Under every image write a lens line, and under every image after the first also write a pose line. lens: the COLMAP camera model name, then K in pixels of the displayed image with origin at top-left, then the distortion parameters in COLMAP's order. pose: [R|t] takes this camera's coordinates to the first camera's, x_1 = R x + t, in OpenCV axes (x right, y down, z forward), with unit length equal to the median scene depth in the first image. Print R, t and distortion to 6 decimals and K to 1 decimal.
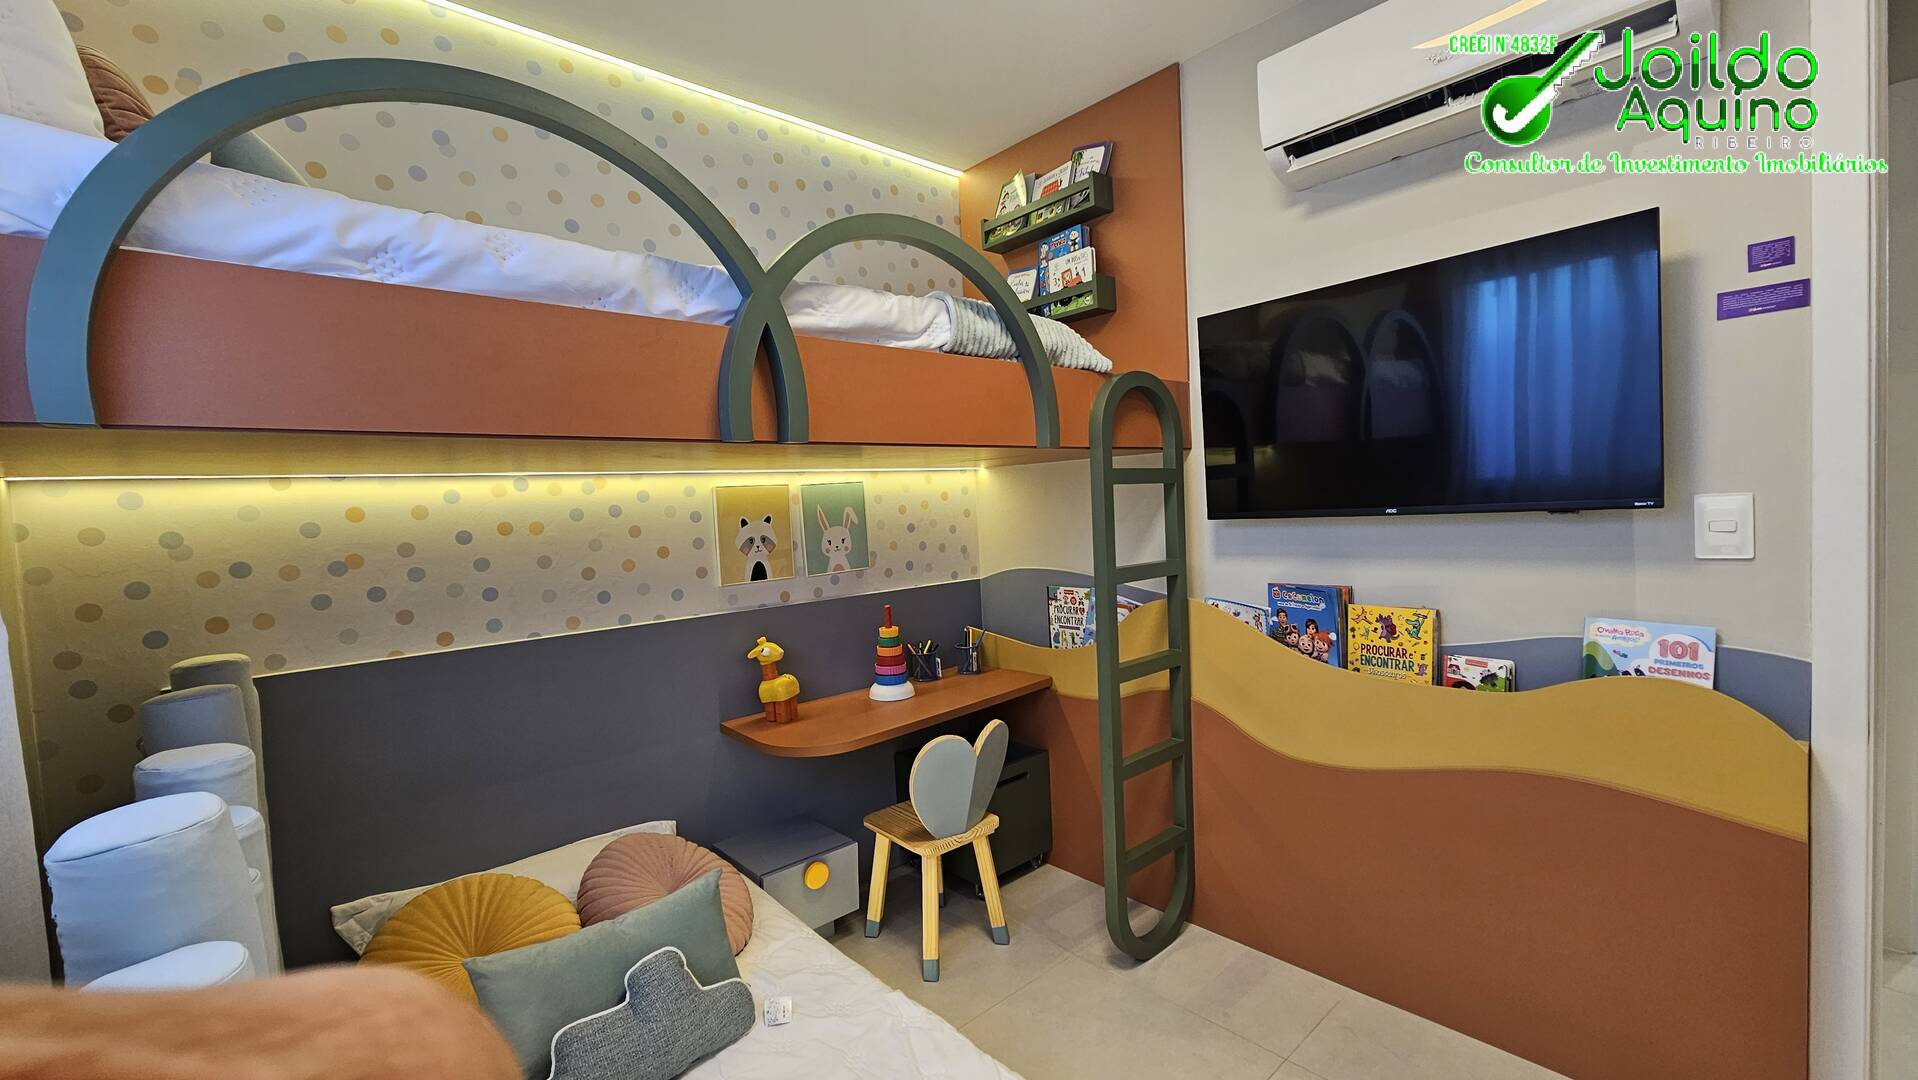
lens RADIAL K [[787.3, 0, 963.1], [0, 787.3, 544.0], [0, 0, 1]] dist [-0.003762, 0.000514]
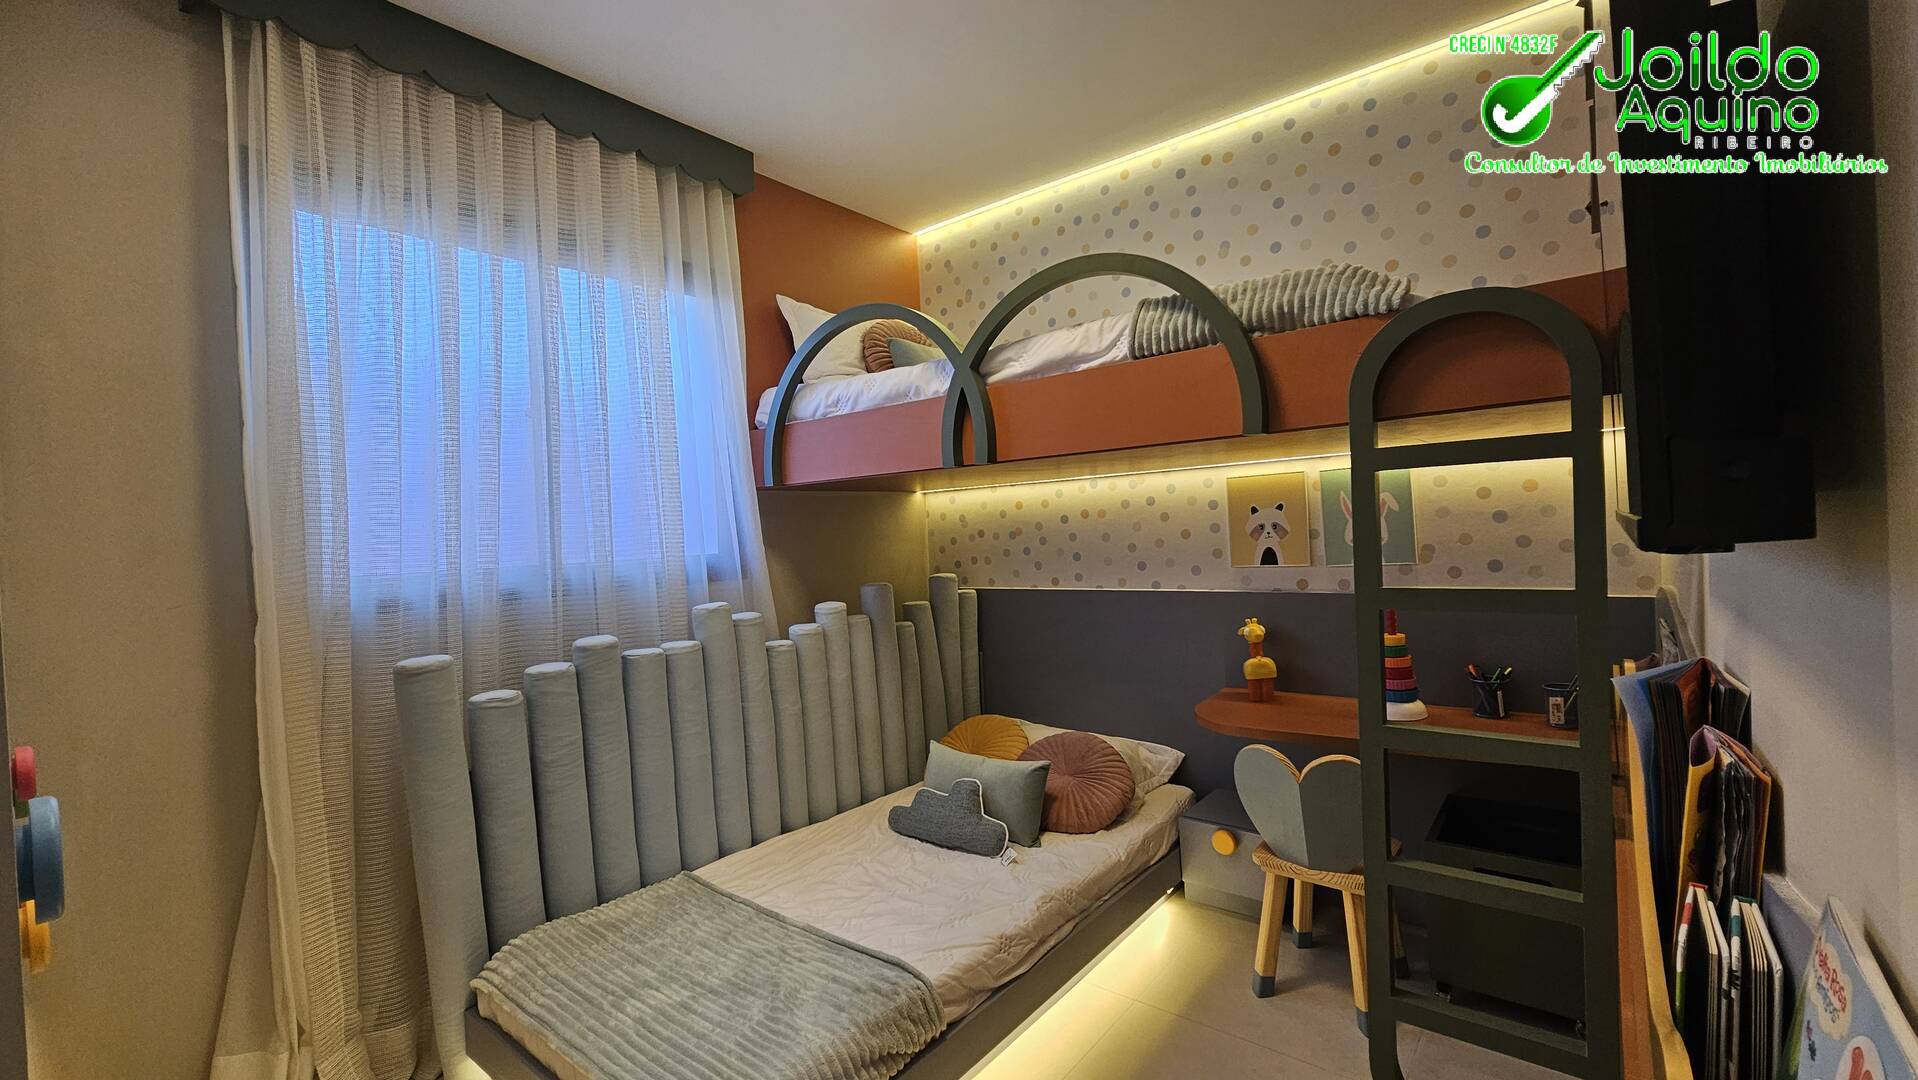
lens RADIAL K [[787.3, 0, 957.1], [0, 787.3, 541.8], [0, 0, 1]] dist [-0.003762, 0.000514]
pose [[0.157890, 0.058656, -0.985713, 0.791535], [-0.008573, 0.998278, 0.058030, -0.047128], [0.987419, -0.000712, 0.158121, 0.475871]]
